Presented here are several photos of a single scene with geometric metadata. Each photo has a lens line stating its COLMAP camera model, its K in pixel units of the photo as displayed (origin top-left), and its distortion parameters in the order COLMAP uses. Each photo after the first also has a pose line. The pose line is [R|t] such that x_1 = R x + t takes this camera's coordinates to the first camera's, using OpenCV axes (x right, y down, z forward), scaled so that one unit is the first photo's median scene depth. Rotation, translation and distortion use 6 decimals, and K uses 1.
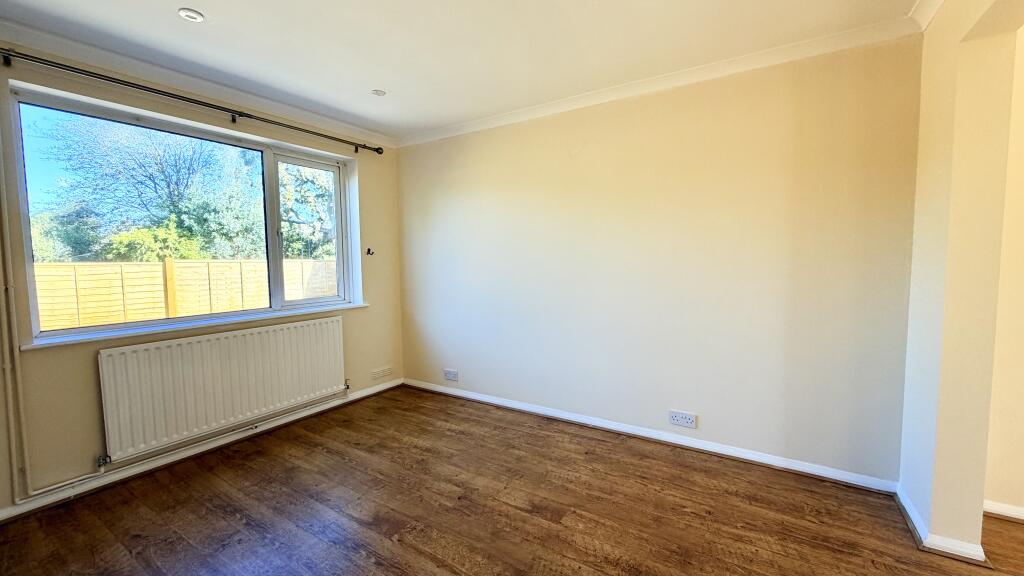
lens RADIAL K [[405.8, 0, 510.5], [0, 405.8, 290.5], [0, 0, 1]] dist [-0.000347, 0.000008]
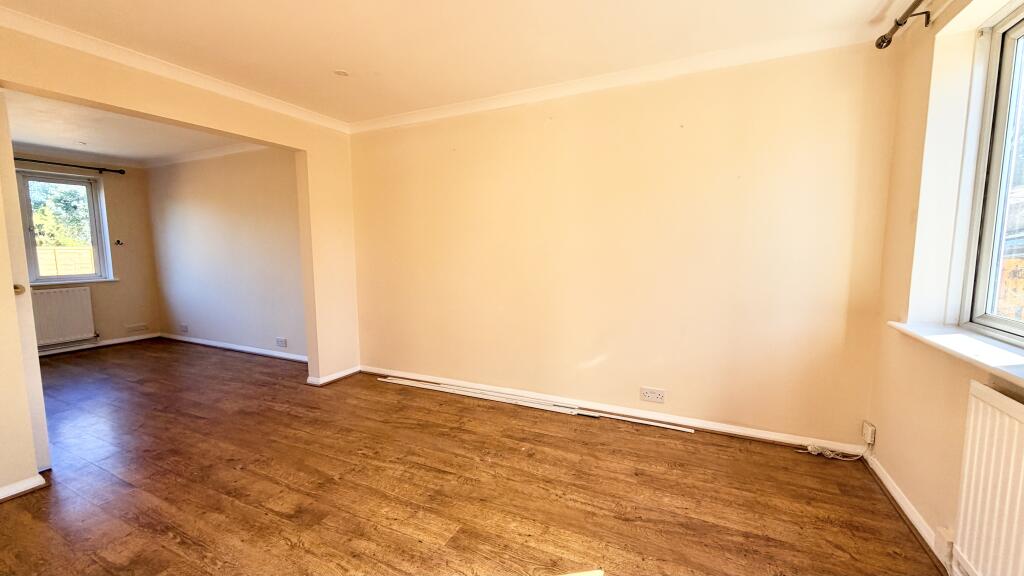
lens RADIAL K [[414.8, 0, 508.5], [0, 414.8, 284.2], [0, 0, 1]] dist [-0.000716, -0.000149]
pose [[0.994043, -0.005721, 0.108834, 0.863579], [0.004420, 0.999916, 0.012197, 0.040830], [-0.108895, -0.011643, 0.993985, -0.606024]]
